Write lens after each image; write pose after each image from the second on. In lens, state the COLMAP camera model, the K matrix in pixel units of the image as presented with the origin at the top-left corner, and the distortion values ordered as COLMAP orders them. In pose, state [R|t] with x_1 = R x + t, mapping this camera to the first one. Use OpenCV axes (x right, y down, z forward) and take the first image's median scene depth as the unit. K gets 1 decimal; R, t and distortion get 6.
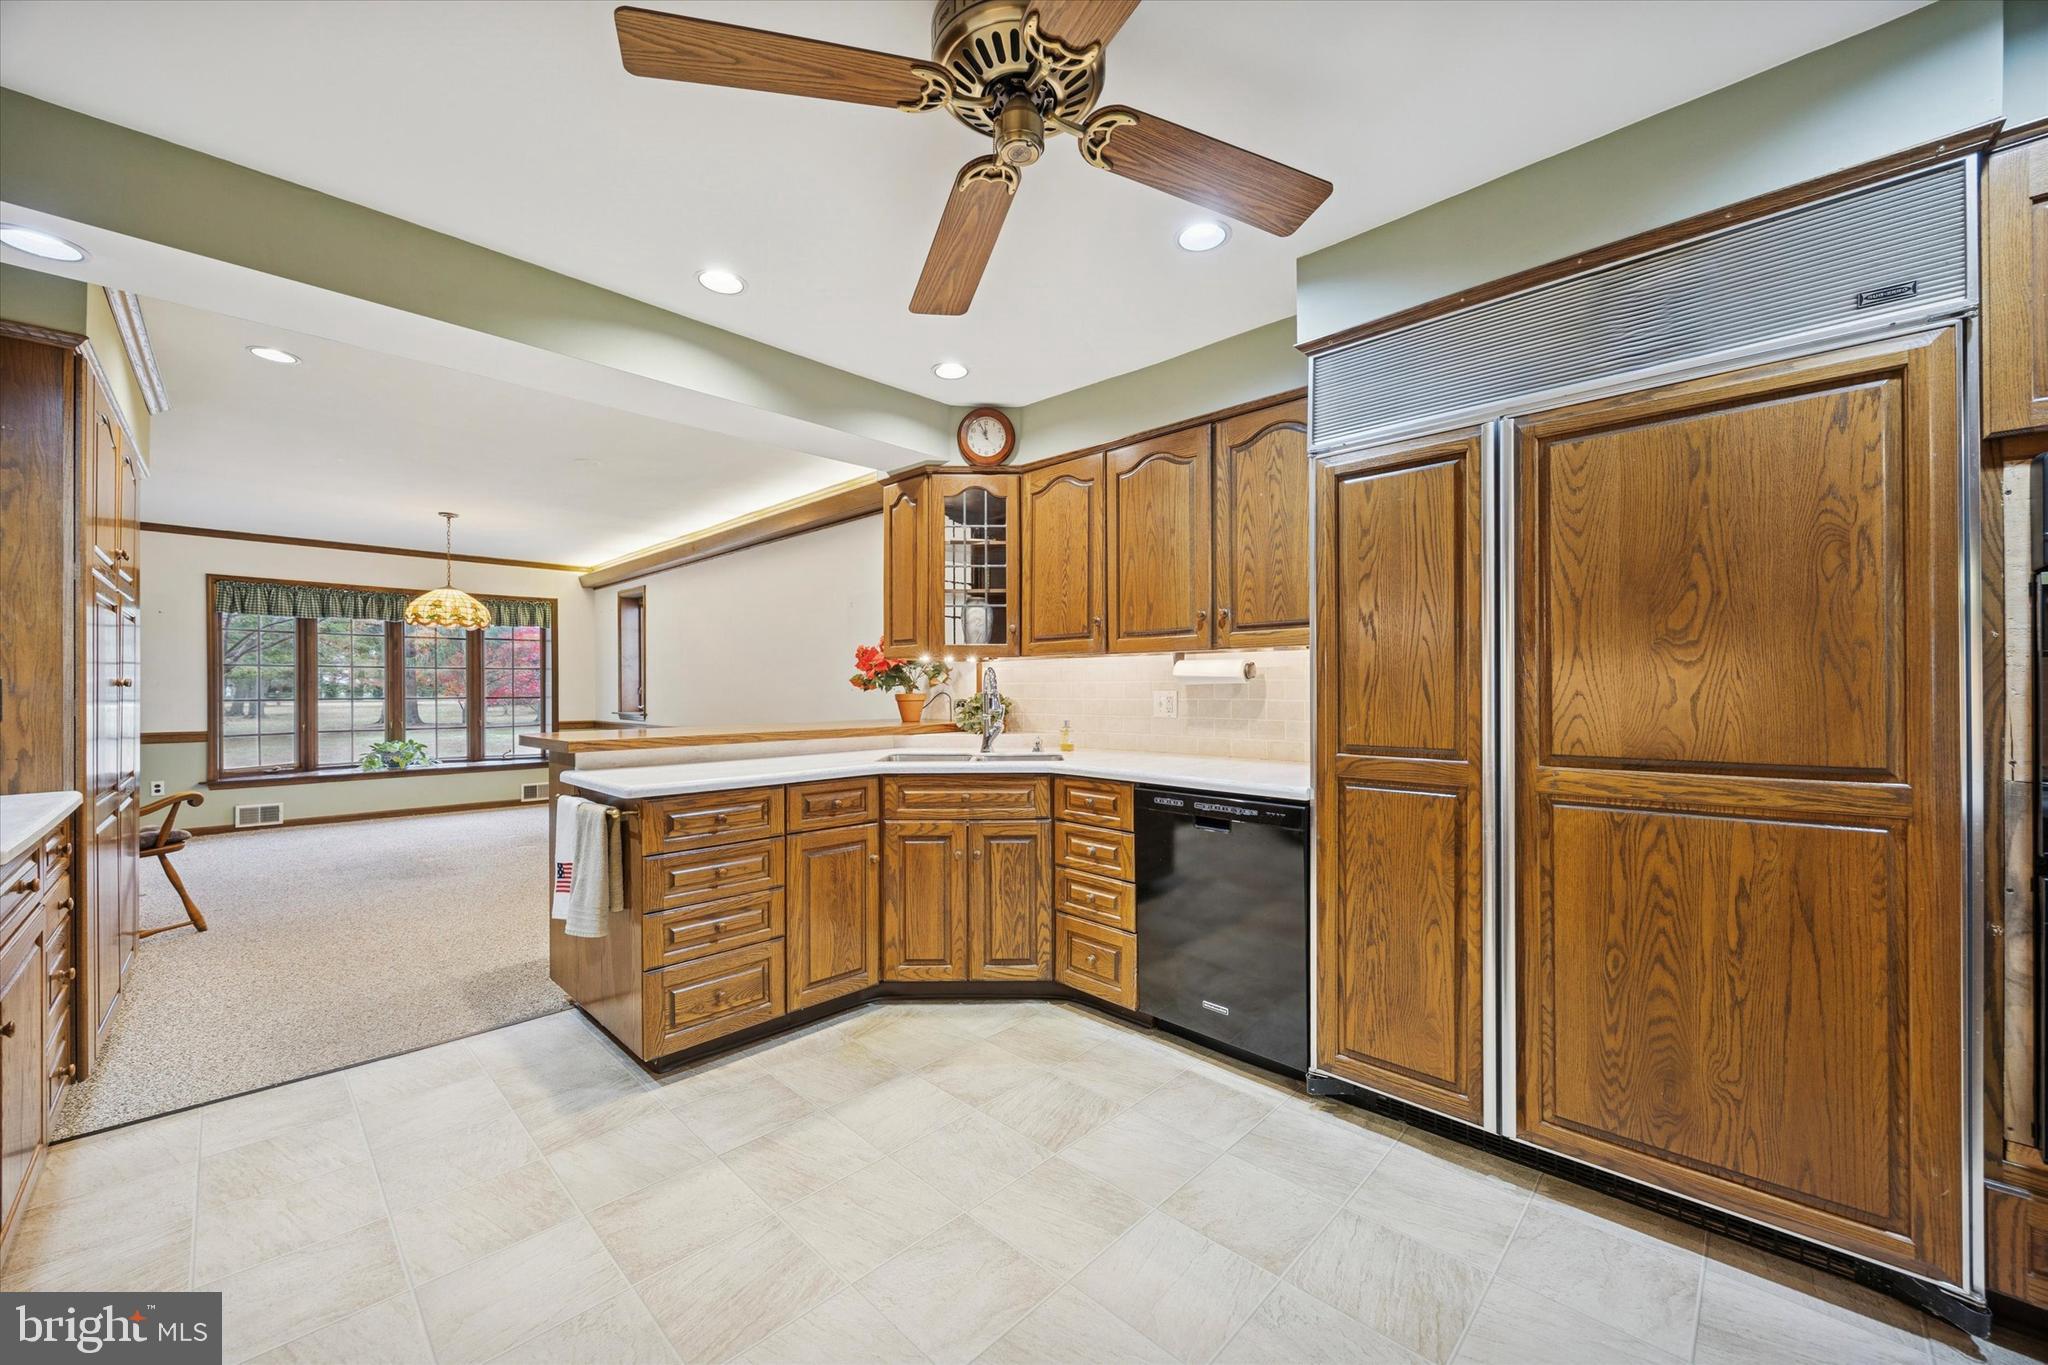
lens RADIAL K [[784.8, 0, 1028.9], [0, 784.8, 689.4], [0, 0, 1]] dist [-0.001127, 0.000080]
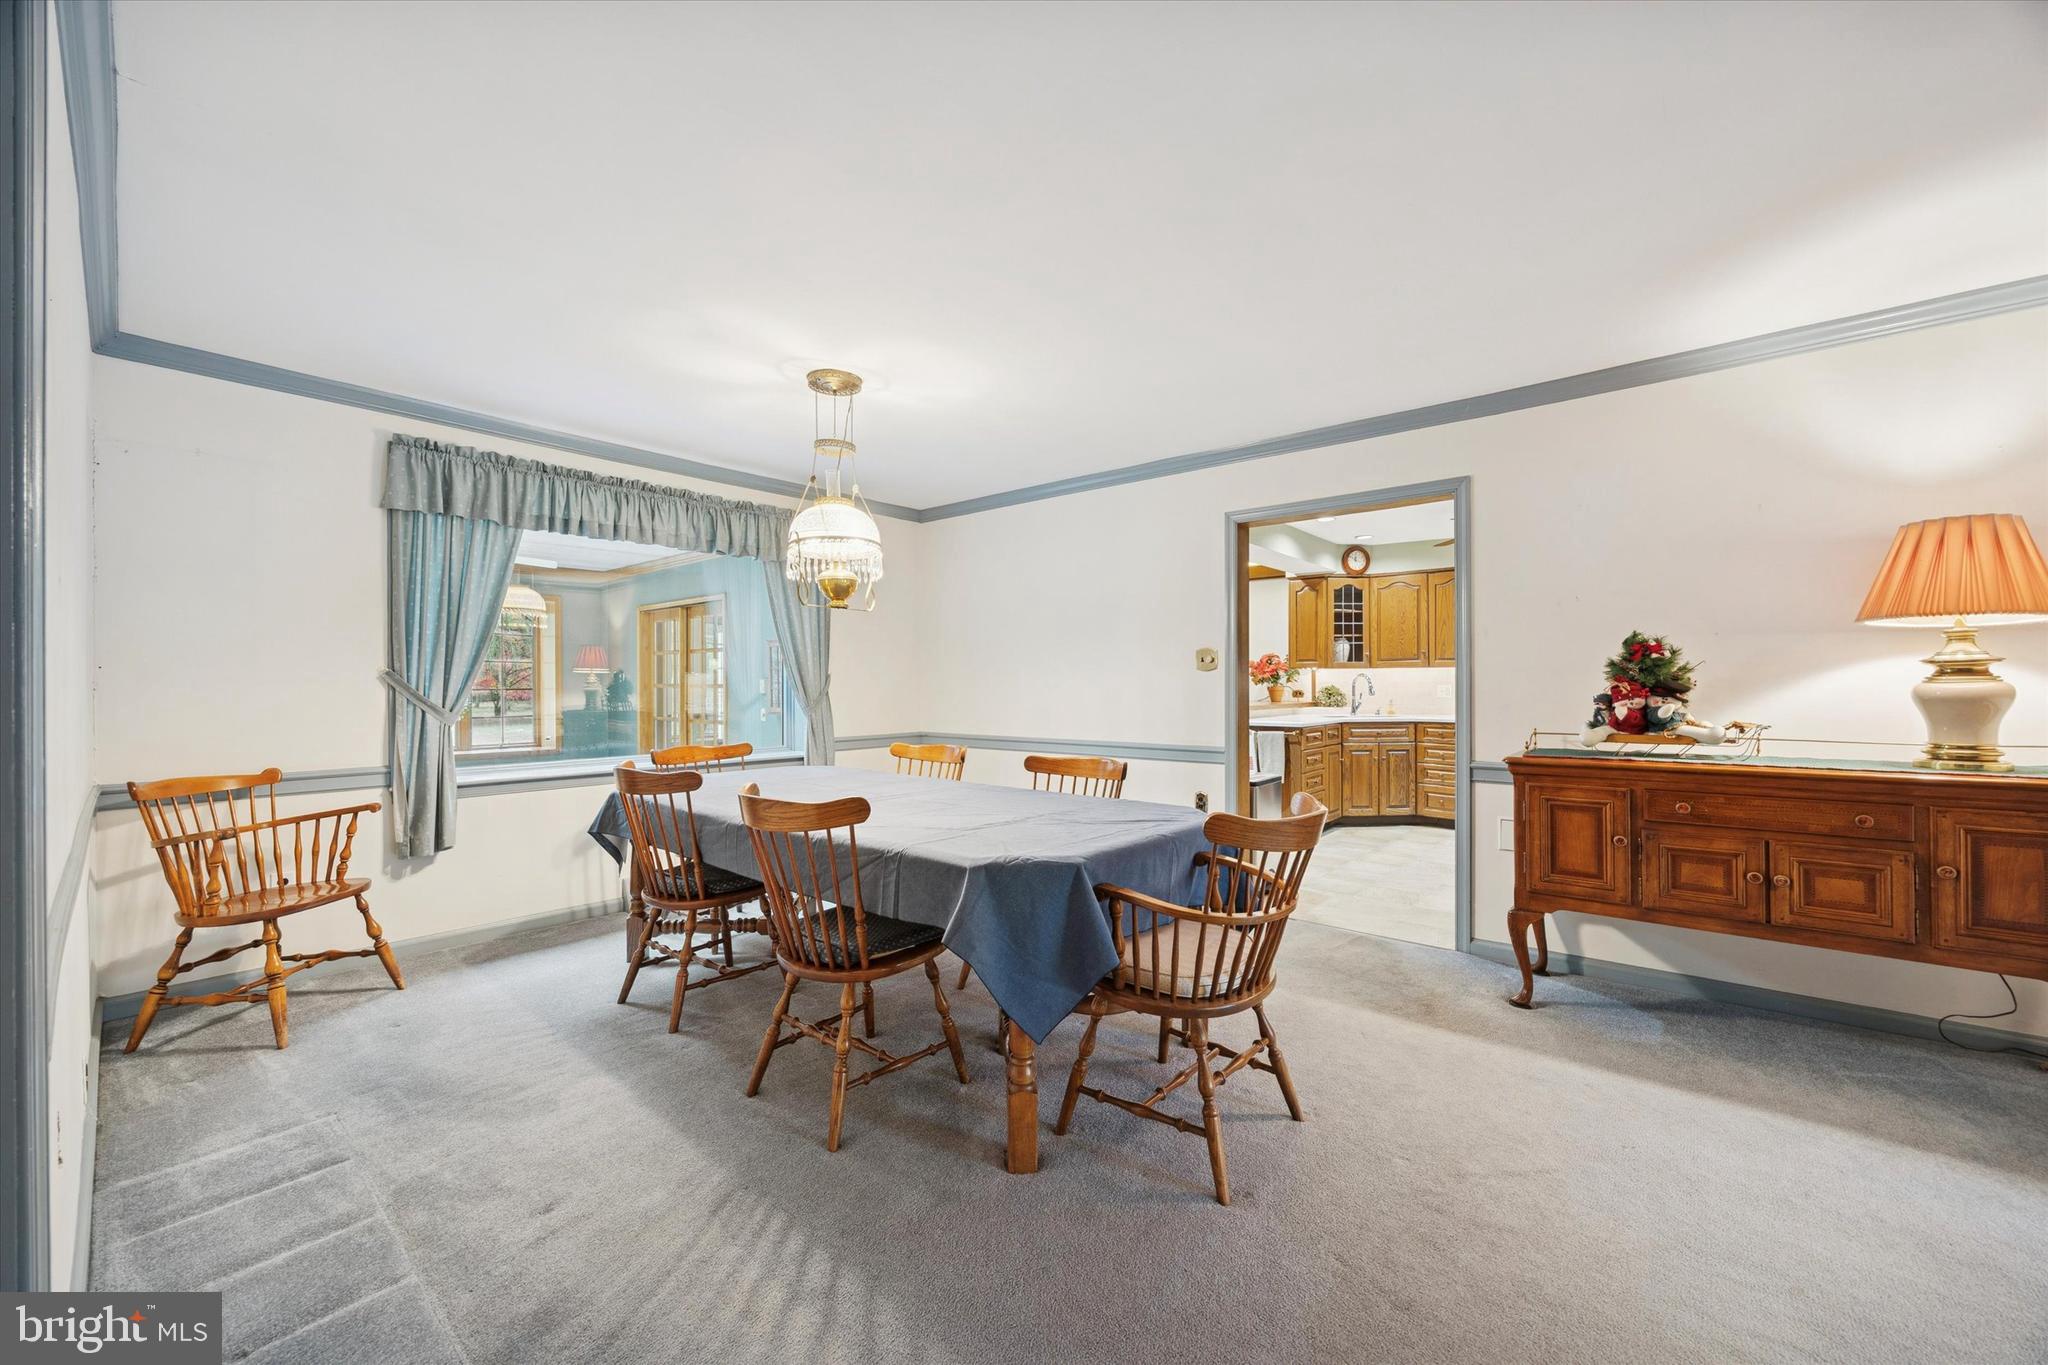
lens RADIAL K [[784.8, 0, 1024.1], [0, 784.8, 689.5], [0, 0, 1]] dist [-0.001127, 0.000080]
pose [[0.997454, 0.002120, 0.071275, -1.258795], [-0.002300, 0.999994, 0.002438, 0.012699], [-0.071270, -0.002596, 0.997454, -1.159075]]
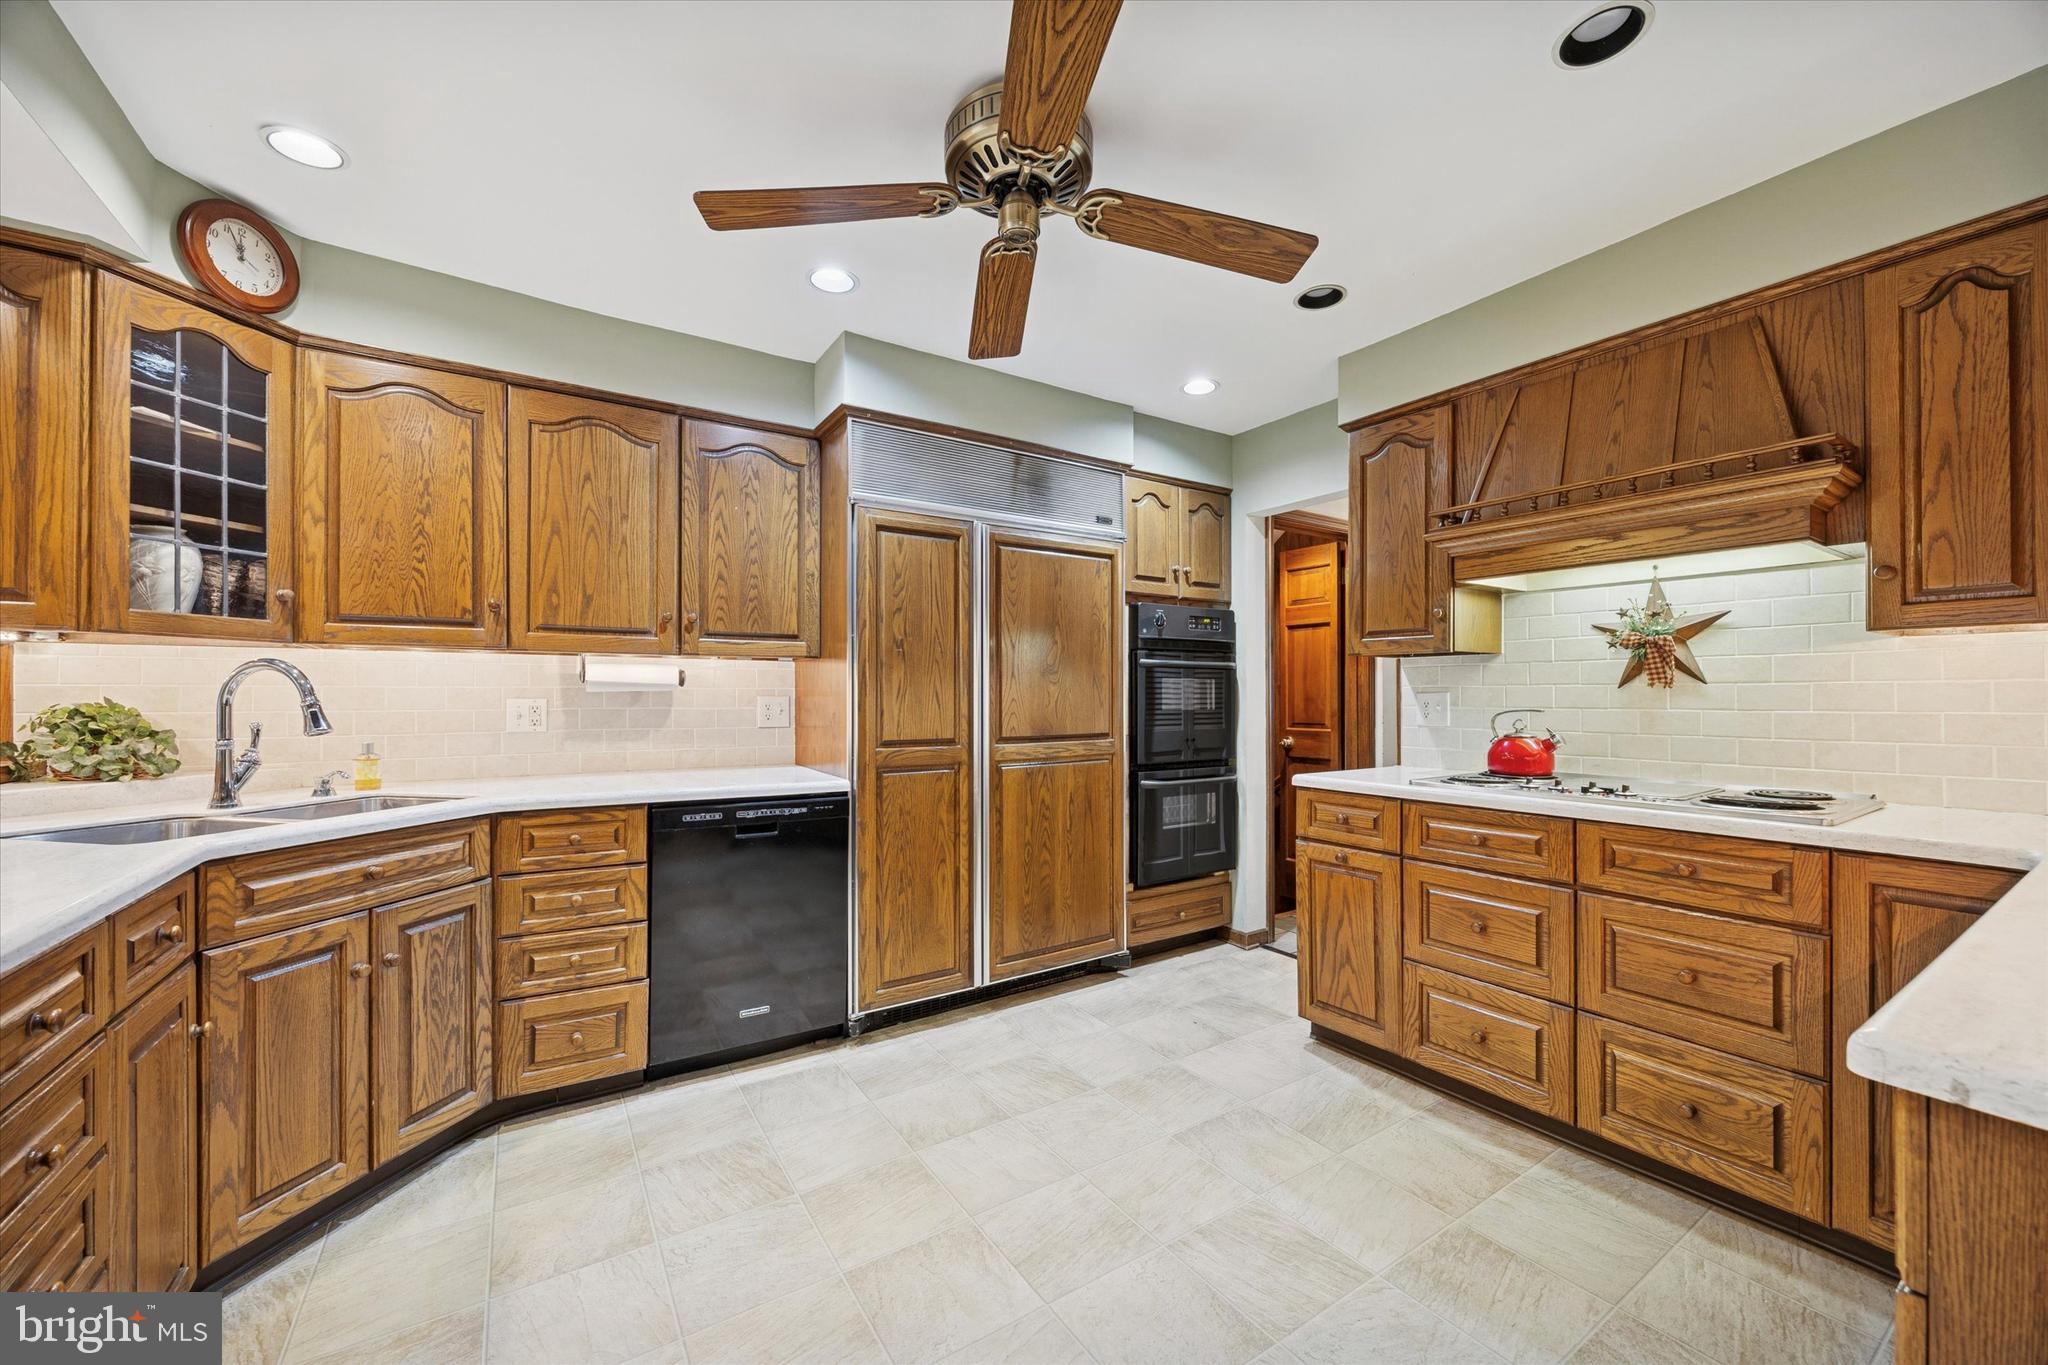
lens RADIAL K [[784.8, 0, 1029.8], [0, 784.8, 693.5], [0, 0, 1]] dist [-0.001127, 0.000080]
pose [[0.216819, 0.007421, 0.976184, -0.577682], [0.000571, 0.999970, -0.007728, 0.003075], [-0.976212, 0.002233, 0.216808, 0.370314]]
